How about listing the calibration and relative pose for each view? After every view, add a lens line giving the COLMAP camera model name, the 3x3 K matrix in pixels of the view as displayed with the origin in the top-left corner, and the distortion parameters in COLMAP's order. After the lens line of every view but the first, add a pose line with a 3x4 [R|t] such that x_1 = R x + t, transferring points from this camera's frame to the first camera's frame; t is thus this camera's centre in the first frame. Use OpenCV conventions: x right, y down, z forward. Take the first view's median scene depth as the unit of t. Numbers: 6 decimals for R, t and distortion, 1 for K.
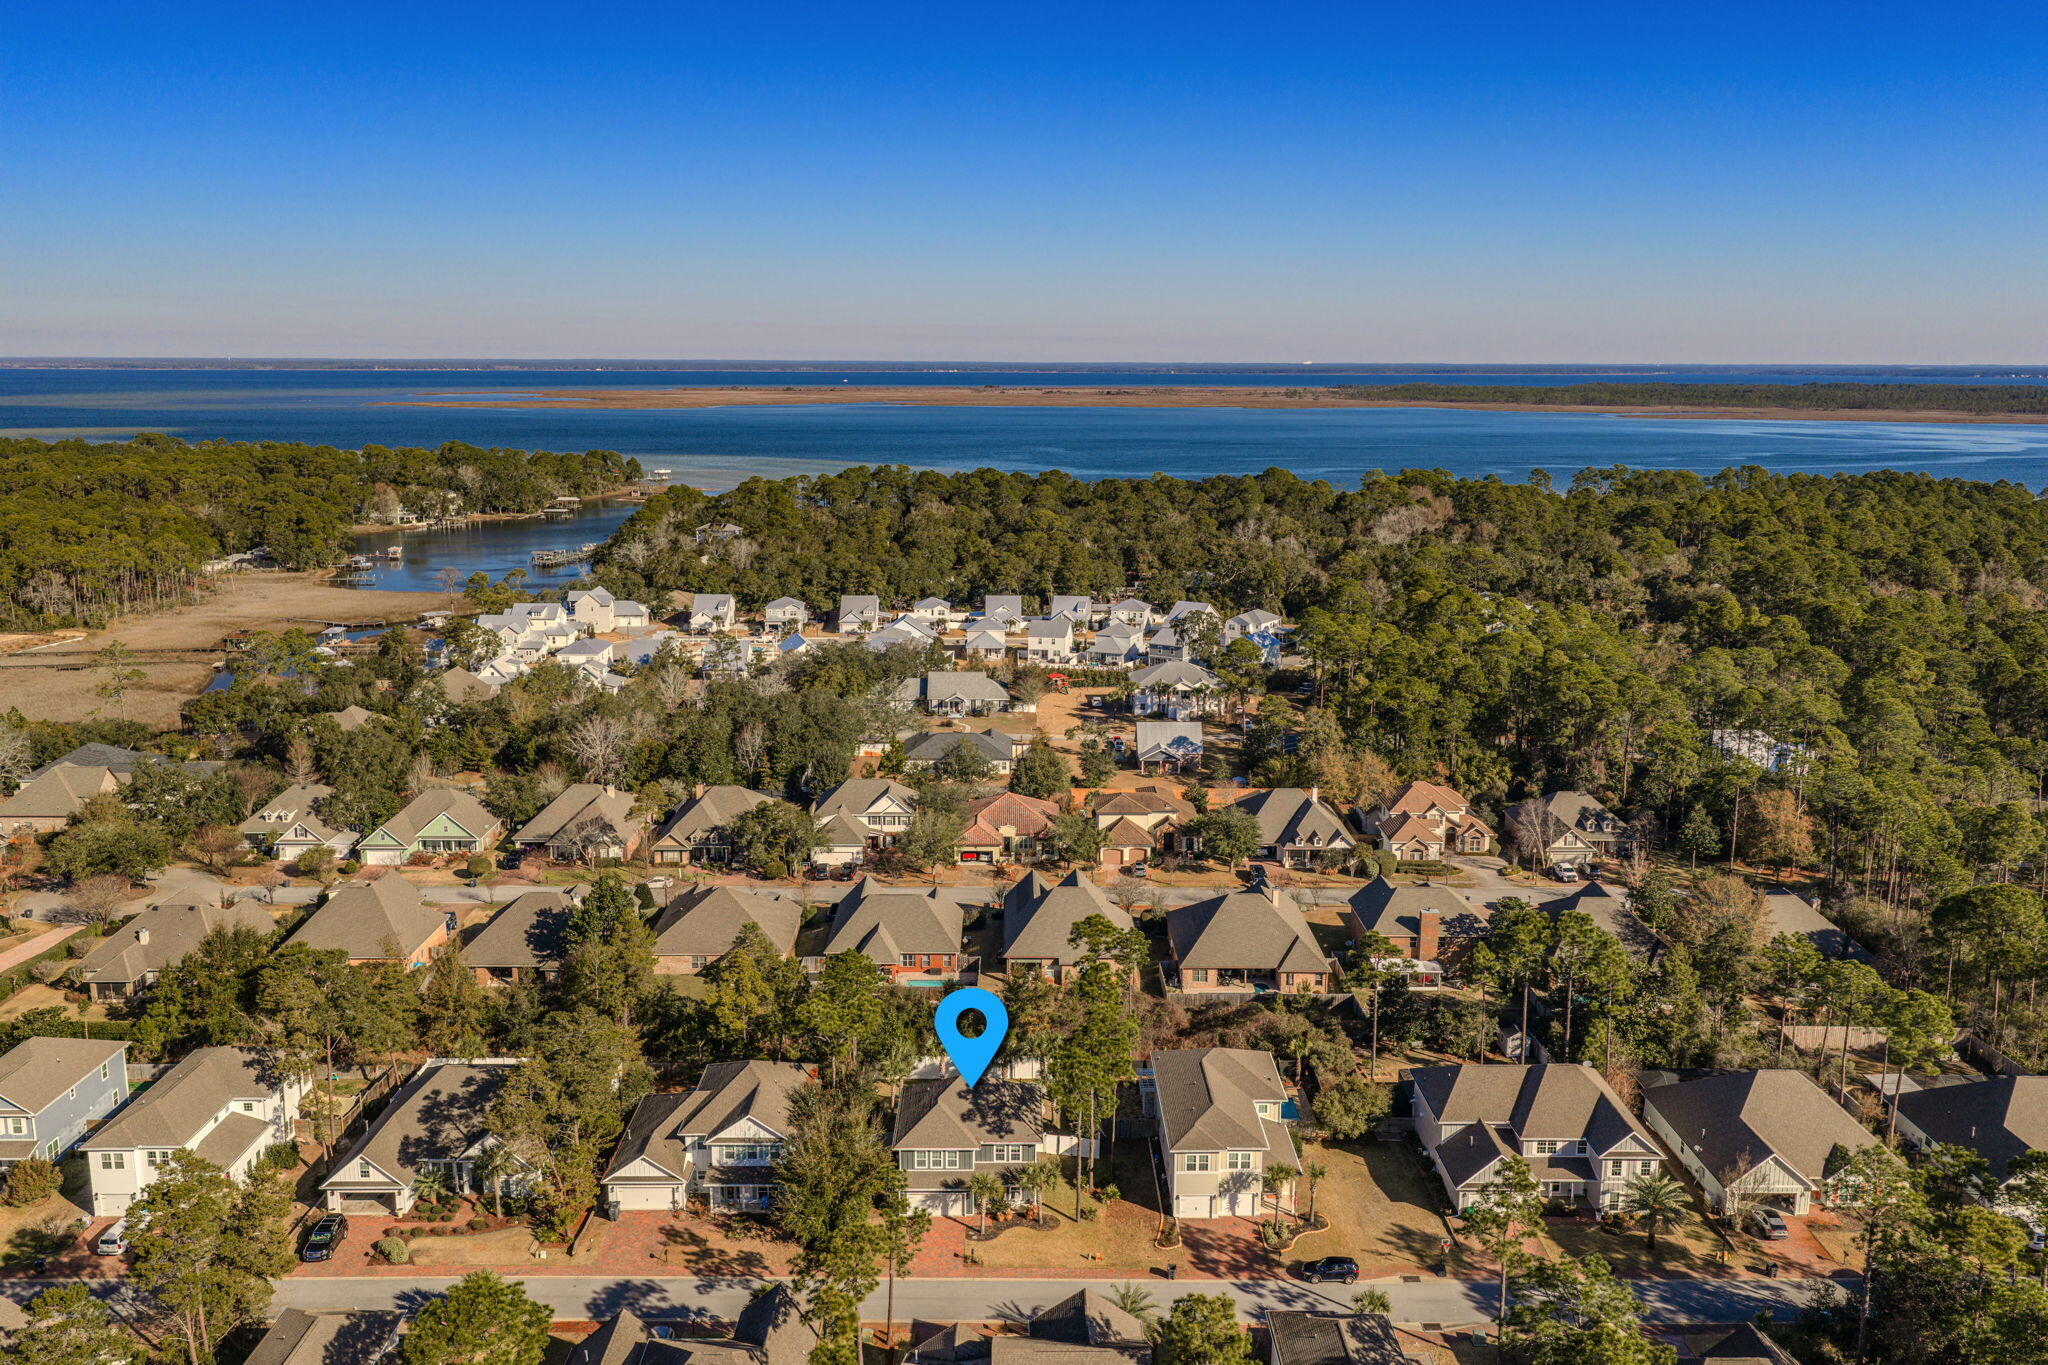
lens RADIAL K [[1694.8, 0, 1024.0], [0, 1694.8, 682.5], [0, 0, 1]] dist [0.017700, -0.002999]
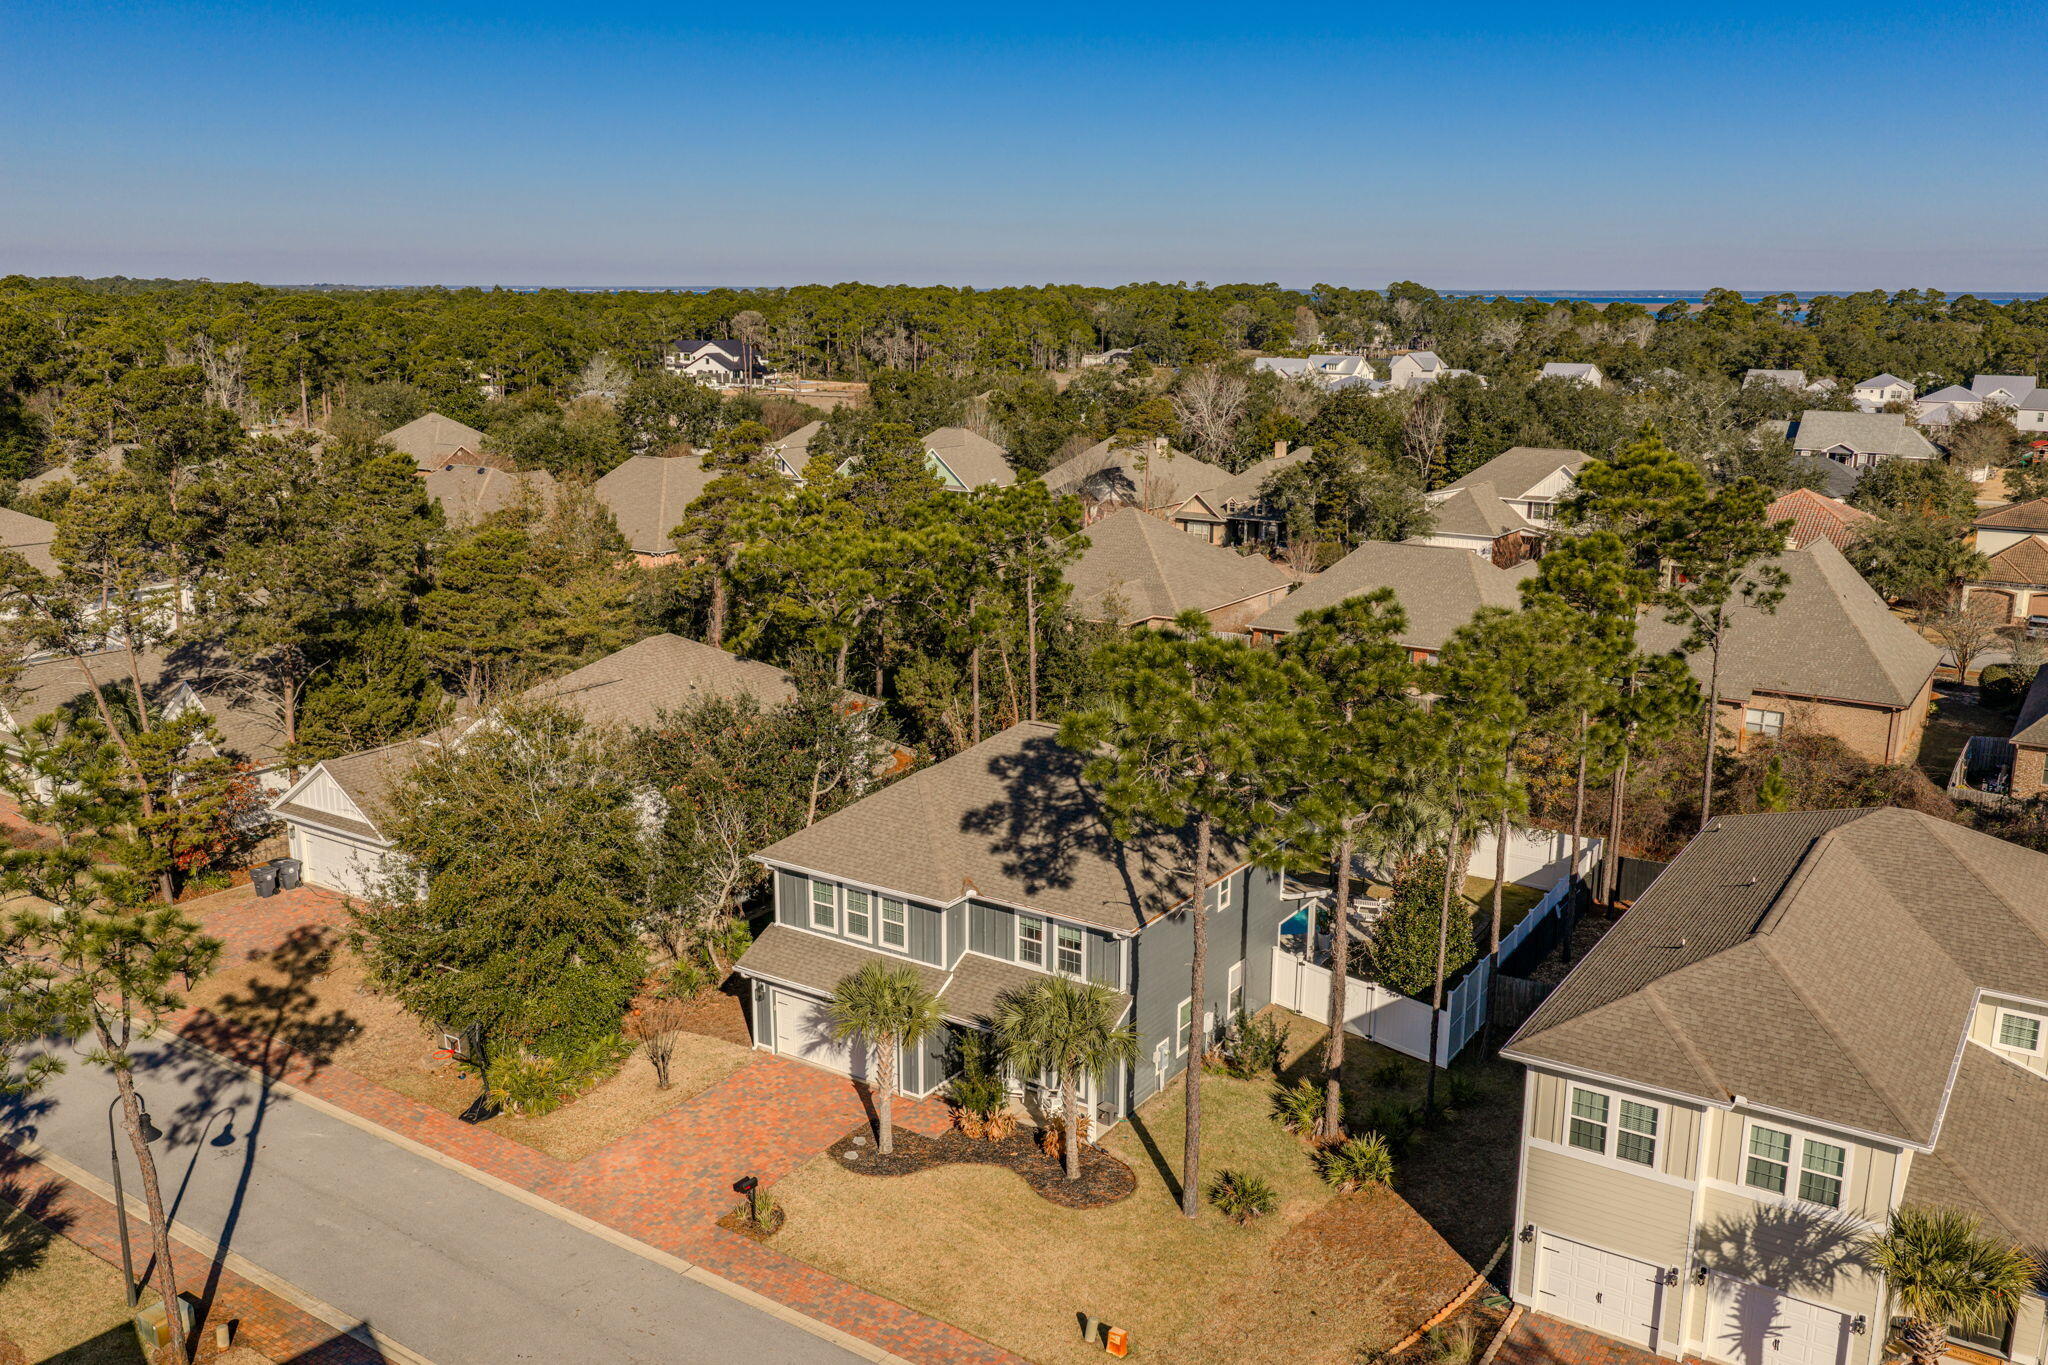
lens RADIAL K [[1682.8, 0, 1028.9], [0, 1682.8, 688.2], [0, 0, 1]] dist [-0.004440, -0.000320]
pose [[0.824110, 0.127601, -0.551870, 0.158862], [-0.107759, 0.991821, 0.068407, 0.206748], [0.556084, 0.003094, 0.831120, 0.729696]]
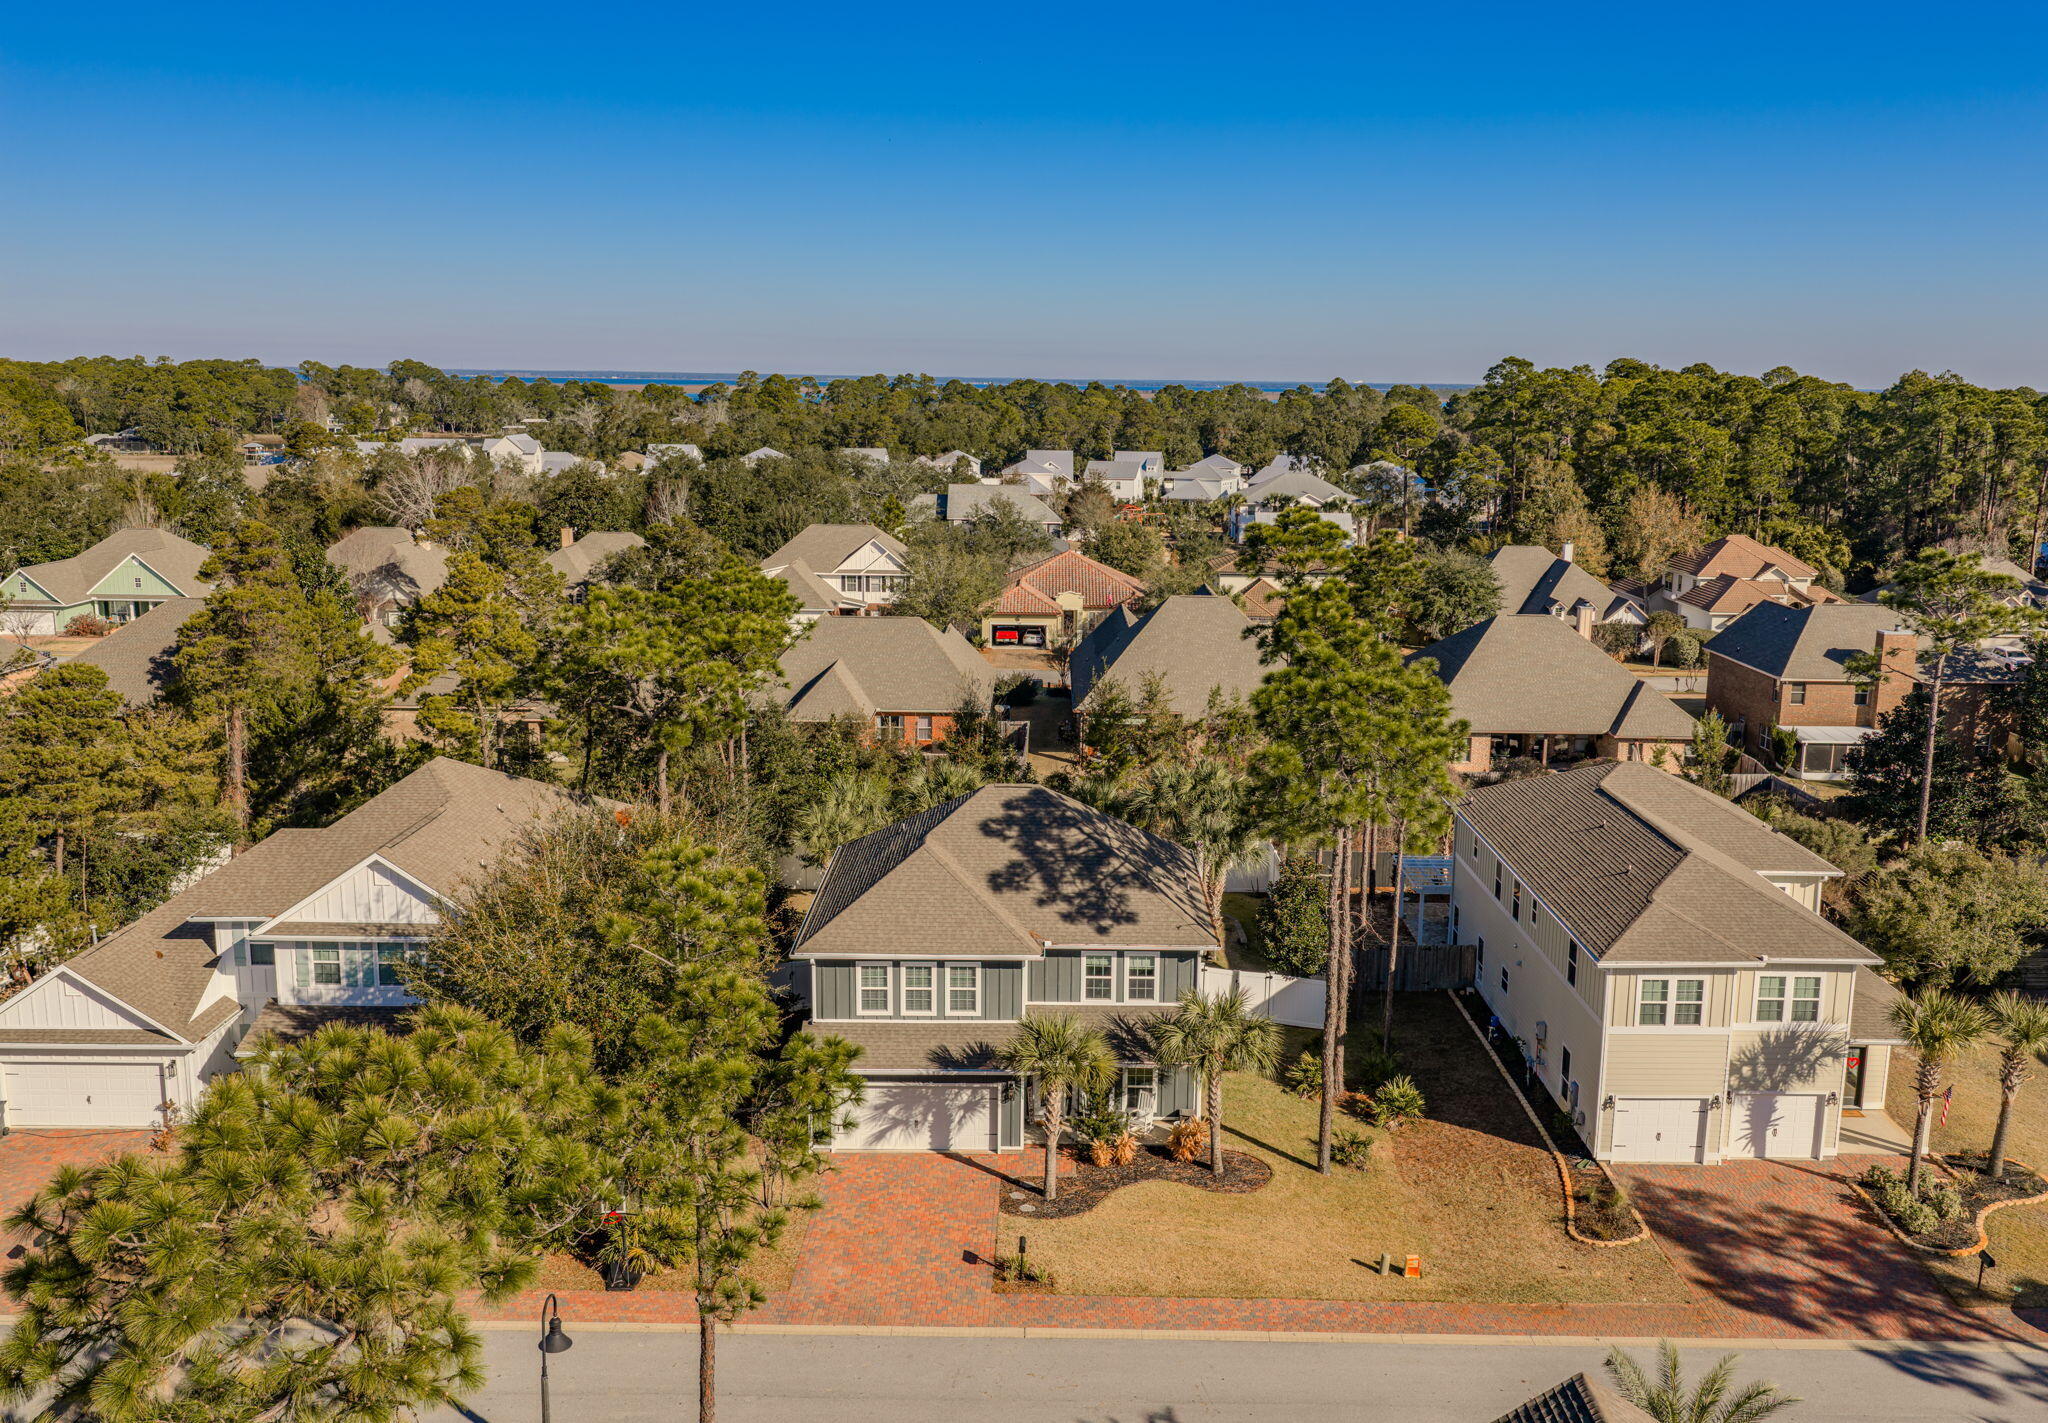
lens RADIAL K [[1752.2, 0, 1067.9], [0, 1752.2, 710.0], [0, 0, 1]] dist [0.005710, -0.009237]
pose [[0.999948, 0.008620, 0.005381, -0.022936], [-0.008577, 0.999932, -0.007943, 0.224274], [-0.005449, 0.007896, 0.999954, 0.633941]]
